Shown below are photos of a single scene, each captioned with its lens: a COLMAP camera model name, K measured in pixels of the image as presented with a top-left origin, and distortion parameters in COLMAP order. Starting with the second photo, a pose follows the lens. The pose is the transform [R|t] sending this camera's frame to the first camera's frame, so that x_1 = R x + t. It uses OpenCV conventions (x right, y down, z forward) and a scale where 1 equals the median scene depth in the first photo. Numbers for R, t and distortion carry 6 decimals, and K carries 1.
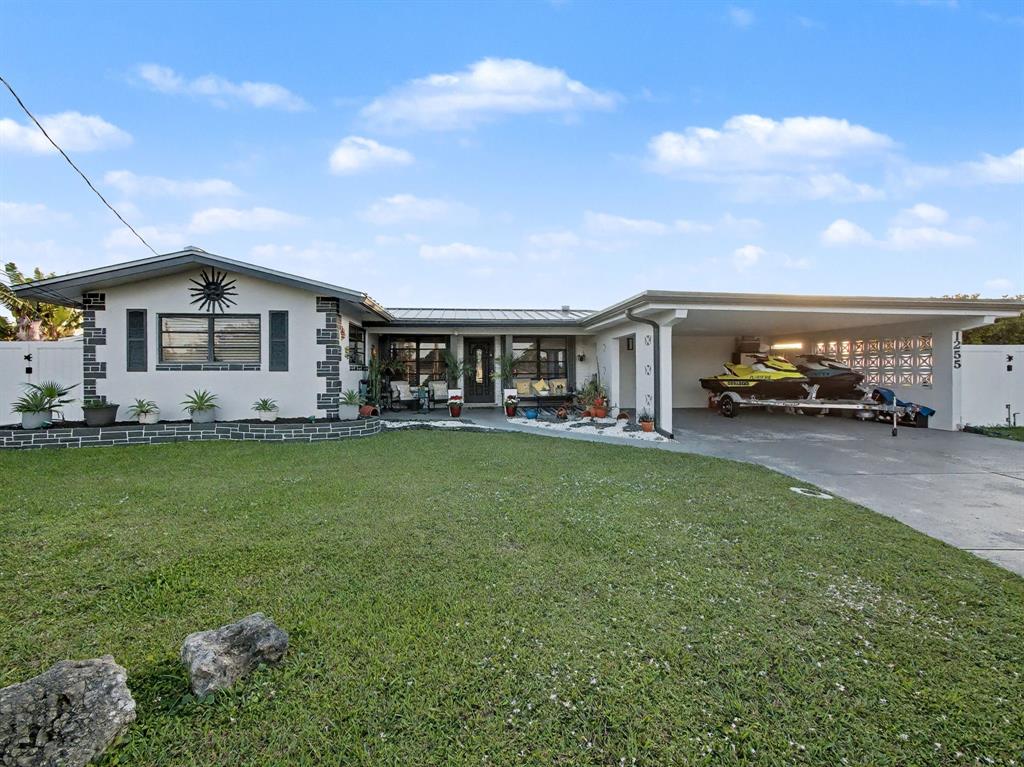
lens RADIAL K [[438.3, 0, 510.0], [0, 438.3, 377.8], [0, 0, 1]] dist [-0.000197, -0.000202]
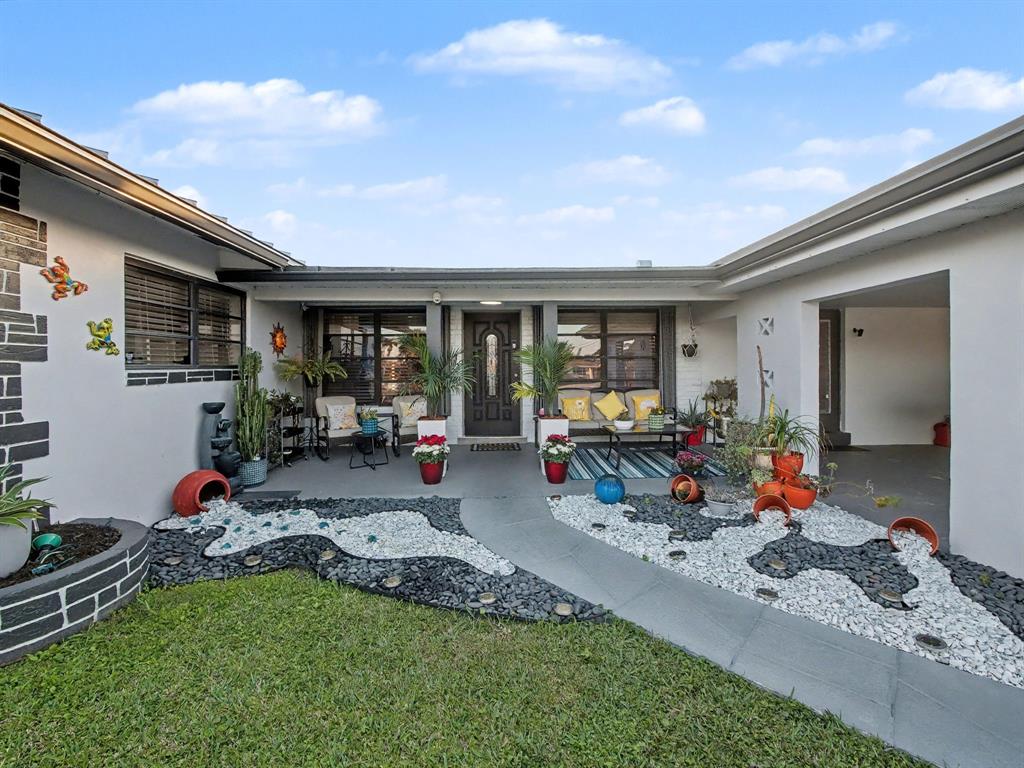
lens RADIAL K [[438.3, 0, 510.0], [0, 438.3, 378.3], [0, 0, 1]] dist [-0.000197, -0.000202]
pose [[0.997518, -0.000113, -0.070415, -0.011553], [0.001302, 0.999857, 0.016839, -0.022387], [0.070403, -0.016889, 0.997376, 0.499794]]
